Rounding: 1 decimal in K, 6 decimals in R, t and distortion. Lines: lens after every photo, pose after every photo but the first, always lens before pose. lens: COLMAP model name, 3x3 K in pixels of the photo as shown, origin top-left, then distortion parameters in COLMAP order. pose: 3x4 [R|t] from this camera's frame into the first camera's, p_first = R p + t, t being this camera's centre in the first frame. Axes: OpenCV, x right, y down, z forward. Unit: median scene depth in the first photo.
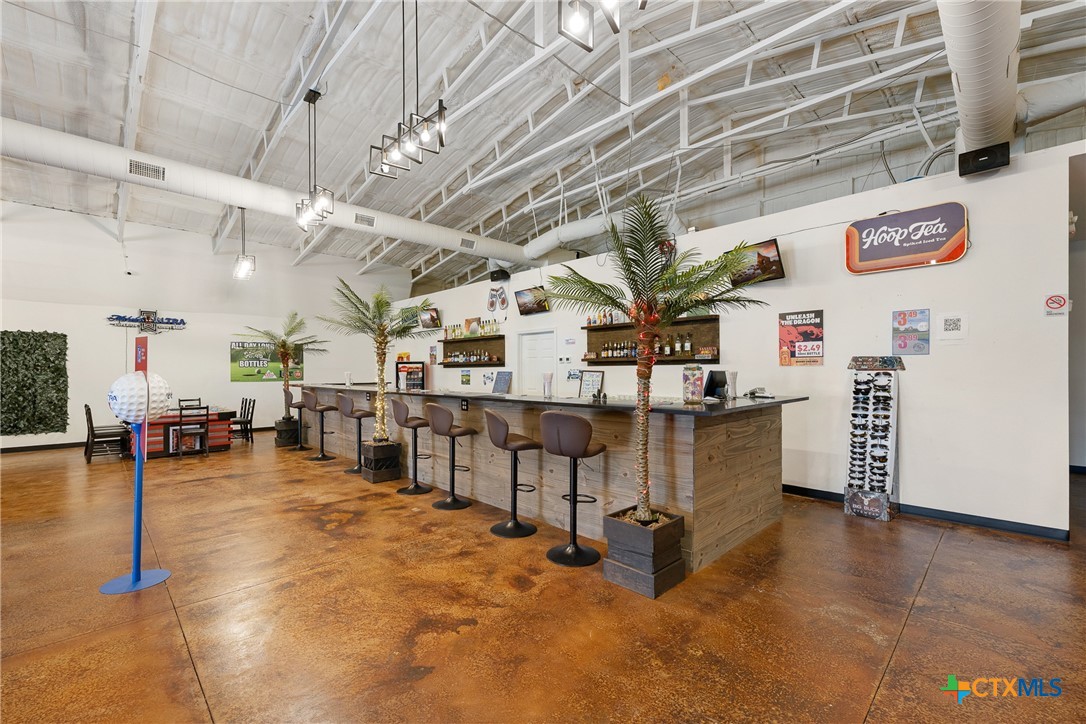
lens RADIAL K [[458.6, 0, 537.6], [0, 458.6, 378.3], [0, 0, 1]] dist [0.003544, -0.000017]
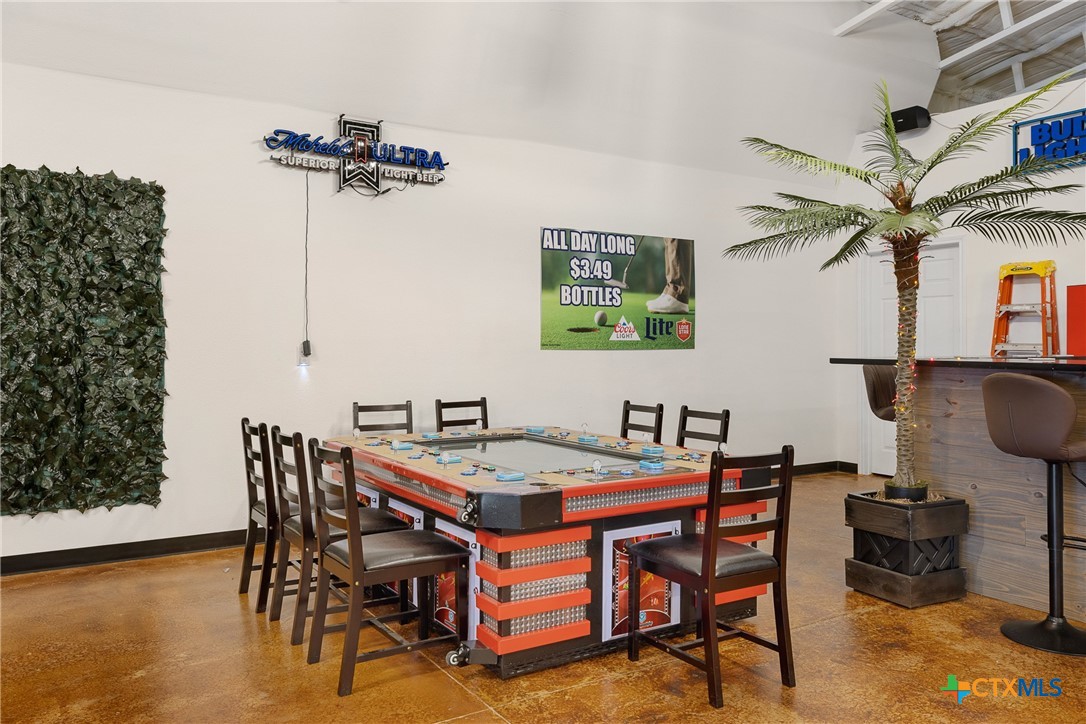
lens RADIAL K [[817.6, 0, 542.9], [0, 817.6, 353.3], [0, 0, 1]] dist [0.003715, -0.002520]
pose [[0.977929, 0.011712, -0.208607, -0.660190], [-0.012455, 0.999920, -0.002249, 0.014626], [0.208564, 0.004797, 0.977997, 0.517852]]
